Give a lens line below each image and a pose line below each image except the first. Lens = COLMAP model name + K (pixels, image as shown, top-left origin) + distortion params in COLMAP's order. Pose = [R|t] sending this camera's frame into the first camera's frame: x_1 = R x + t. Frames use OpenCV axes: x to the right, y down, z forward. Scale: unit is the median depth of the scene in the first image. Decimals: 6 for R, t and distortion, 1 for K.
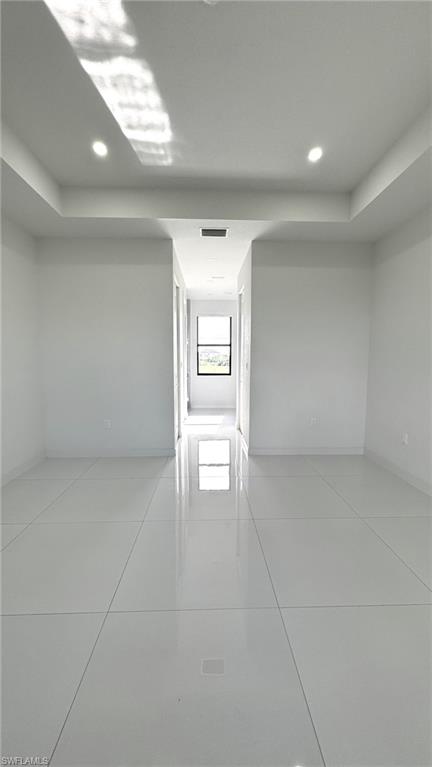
lens RADIAL K [[310.0, 0, 216.5], [0, 310.0, 384.0], [0, 0, 1]] dist [0.001933, 0.000198]
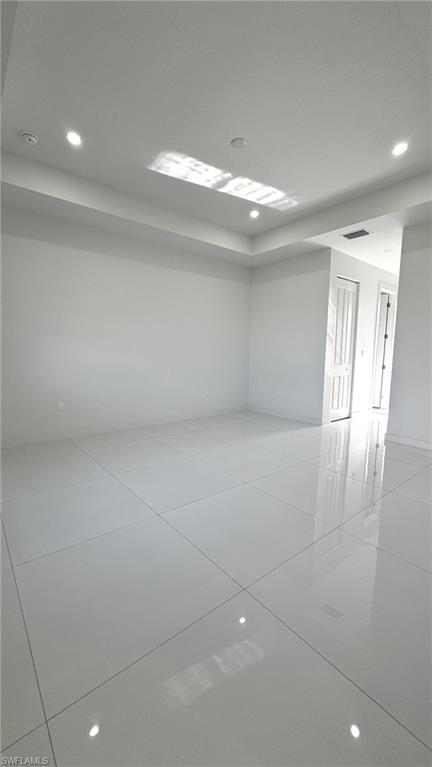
lens RADIAL K [[310.0, 0, 218.9], [0, 310.0, 383.7], [0, 0, 1]] dist [0.001933, 0.000198]
pose [[0.601052, 0.095921, -0.793433, 0.890588], [-0.098987, 0.994062, 0.045189, 0.090773], [0.793056, 0.051379, 0.606978, -0.119234]]
